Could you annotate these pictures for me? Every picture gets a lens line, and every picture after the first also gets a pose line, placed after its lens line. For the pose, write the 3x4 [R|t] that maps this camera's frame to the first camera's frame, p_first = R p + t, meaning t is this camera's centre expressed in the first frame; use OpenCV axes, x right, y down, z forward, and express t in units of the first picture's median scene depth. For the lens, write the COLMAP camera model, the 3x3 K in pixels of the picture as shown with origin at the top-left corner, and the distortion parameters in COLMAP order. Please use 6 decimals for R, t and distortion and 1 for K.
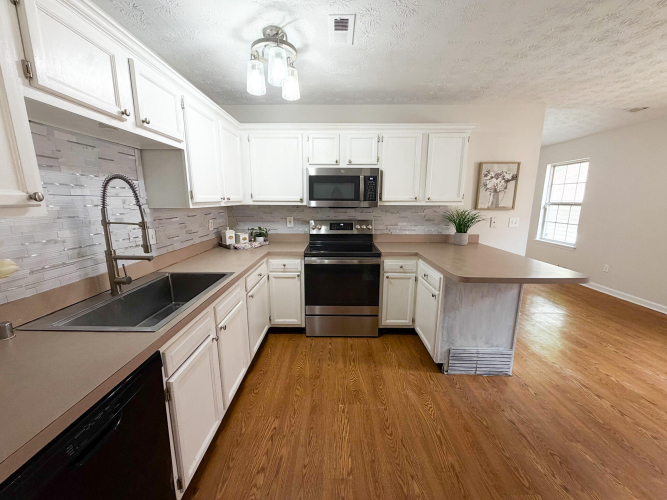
lens RADIAL K [[266.0, 0, 333.5], [0, 266.0, 250.0], [0, 0, 1]] dist [0.000422, -0.000009]
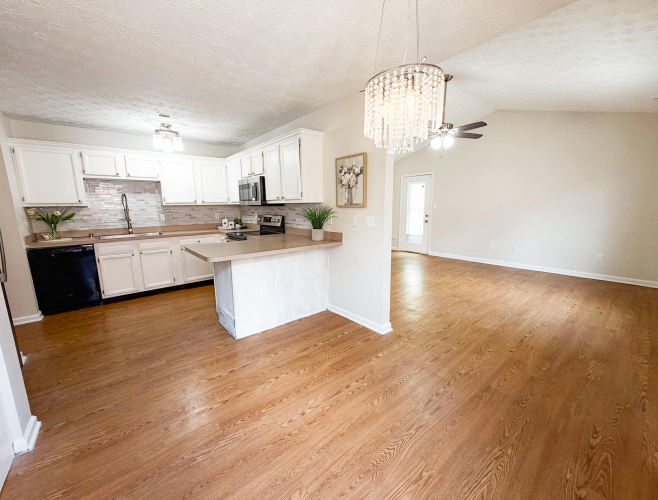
lens RADIAL K [[272.2, 0, 329.0], [0, 272.2, 250.0], [0, 0, 1]] dist [-0.001823, 0.000028]
pose [[0.640286, 0.115577, -0.759392, 1.315490], [-0.127420, 0.990900, 0.043377, -0.034556], [0.757495, 0.068988, 0.649186, 0.341405]]
